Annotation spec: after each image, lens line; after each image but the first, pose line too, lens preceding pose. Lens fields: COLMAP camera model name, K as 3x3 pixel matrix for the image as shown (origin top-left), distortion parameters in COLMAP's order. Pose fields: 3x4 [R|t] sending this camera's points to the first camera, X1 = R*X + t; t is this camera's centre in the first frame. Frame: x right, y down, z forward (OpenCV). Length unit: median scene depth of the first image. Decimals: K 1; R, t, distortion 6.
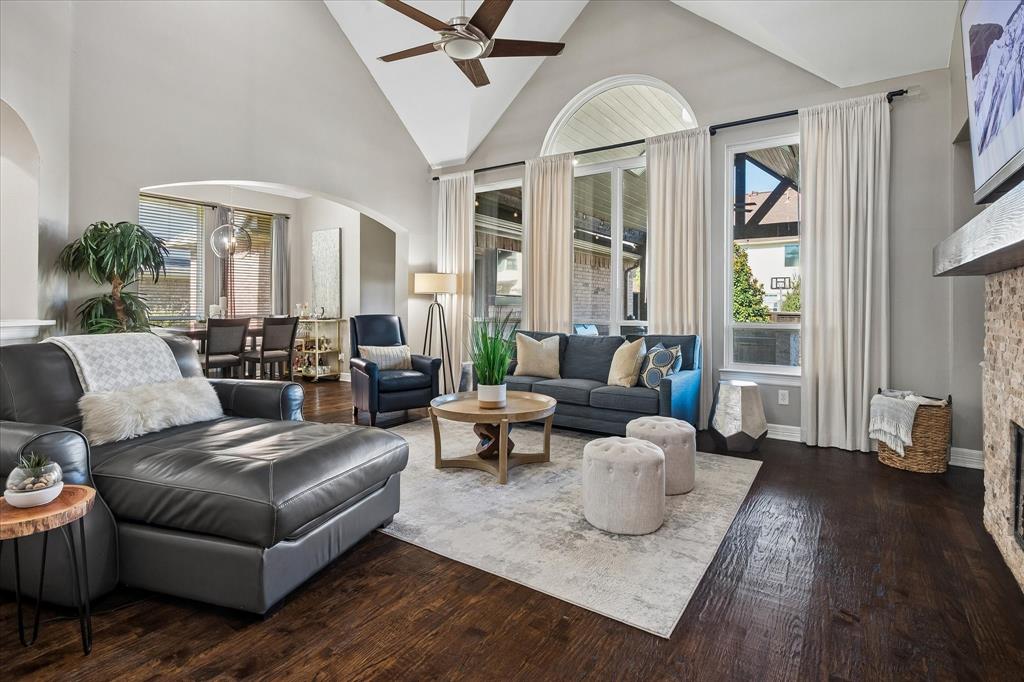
lens RADIAL K [[505.1, 0, 510.3], [0, 505.1, 307.5], [0, 0, 1]] dist [0.003282, 0.000499]
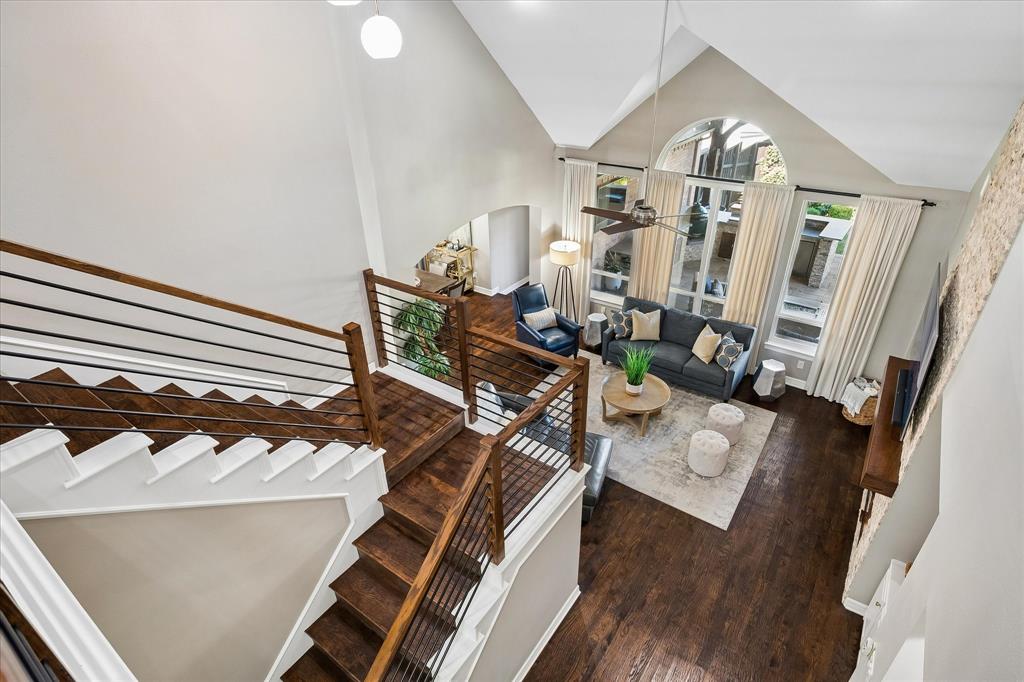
lens RADIAL K [[534.9, 0, 512.0], [0, 534.9, 341.0], [0, 0, 1]] dist [0.005128, 0.000138]
pose [[0.999428, -0.006234, -0.033234, -0.423509], [0.021882, 0.868553, 0.495112, -0.962712], [0.025780, -0.495556, 0.868193, -0.621901]]
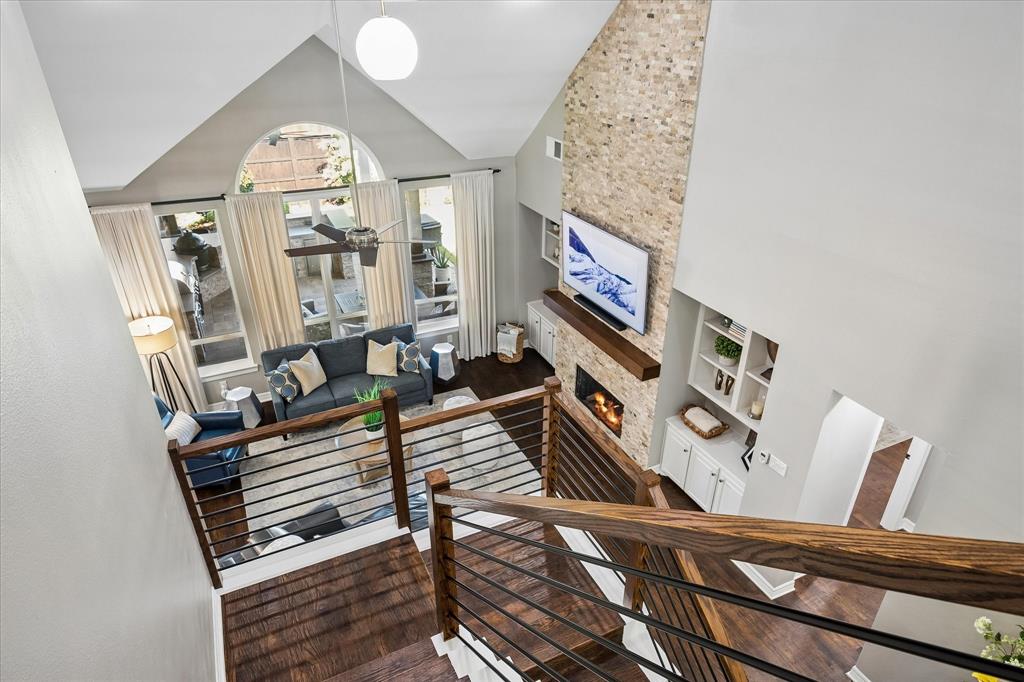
lens RADIAL K [[605.9, 0, 512.0], [0, 605.9, 341.0], [0, 0, 1]] dist [-0.000016, -0.000094]
pose [[0.509121, -0.407085, 0.758339, -1.160509], [0.000684, 0.881268, 0.472616, -0.993630], [-0.860695, -0.240100, 0.448951, -0.148185]]
